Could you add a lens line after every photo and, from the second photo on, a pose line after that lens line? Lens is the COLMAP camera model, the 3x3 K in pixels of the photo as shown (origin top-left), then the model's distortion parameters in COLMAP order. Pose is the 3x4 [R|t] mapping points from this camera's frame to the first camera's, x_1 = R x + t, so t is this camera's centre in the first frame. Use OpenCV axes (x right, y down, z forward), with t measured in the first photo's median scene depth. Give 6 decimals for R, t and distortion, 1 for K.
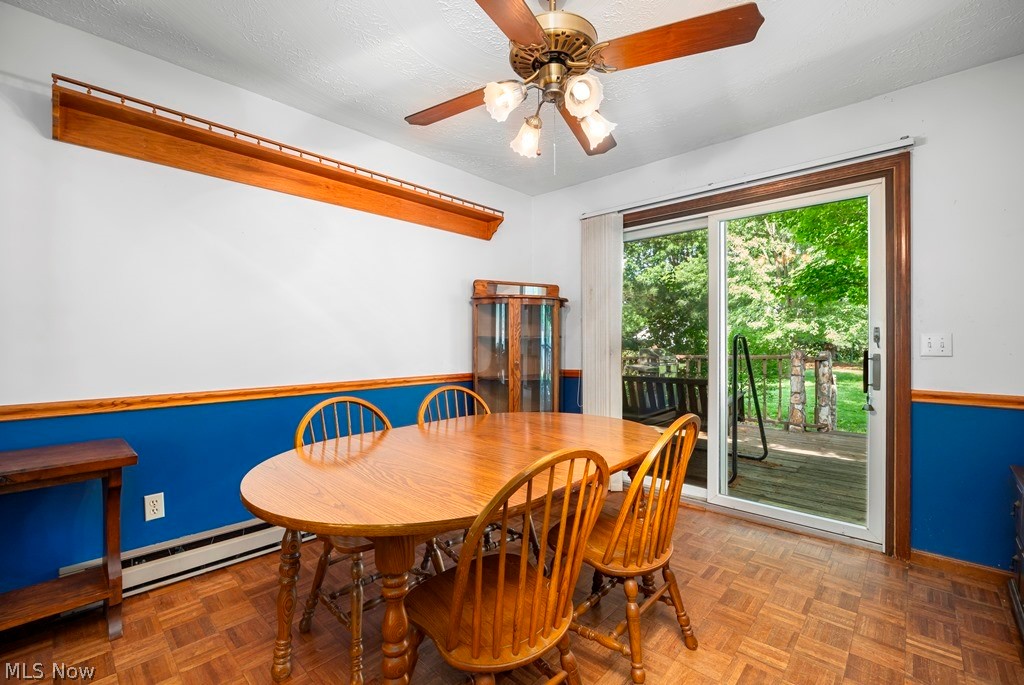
lens RADIAL K [[431.8, 0, 509.3], [0, 431.8, 341.8], [0, 0, 1]] dist [-0.014007, -0.001822]
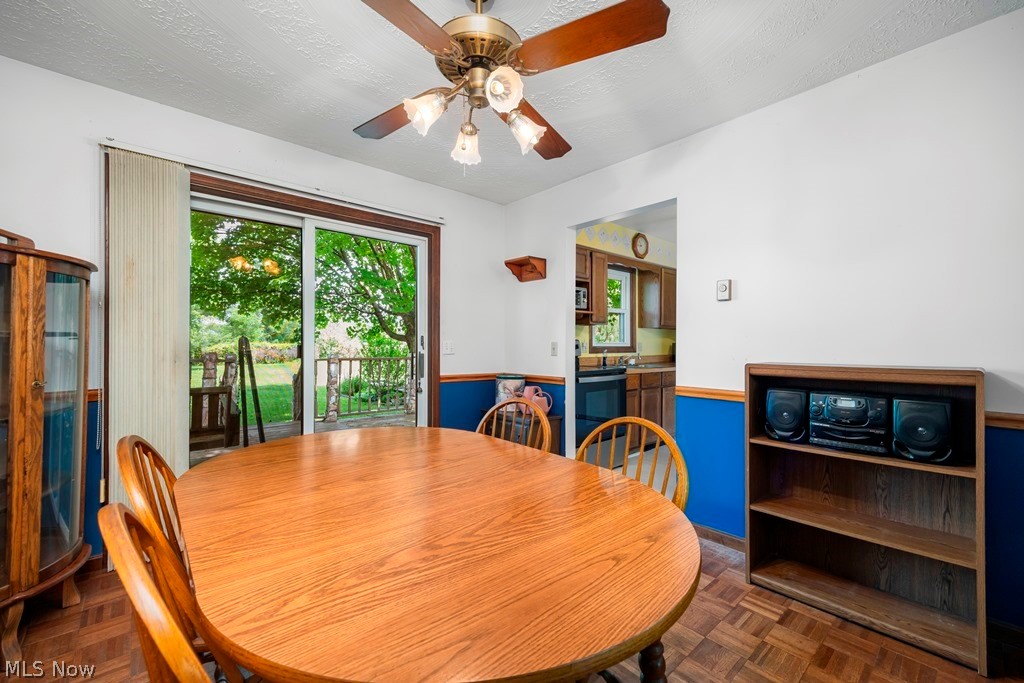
lens RADIAL K [[414.5, 0, 514.9], [0, 414.5, 342.6], [0, 0, 1]] dist [-0.002041, -0.000167]
pose [[0.091085, 0.010539, 0.995787, -0.568846], [-0.006632, 0.999928, -0.009976, 0.002346], [-0.995821, -0.005695, 0.091149, 0.550685]]
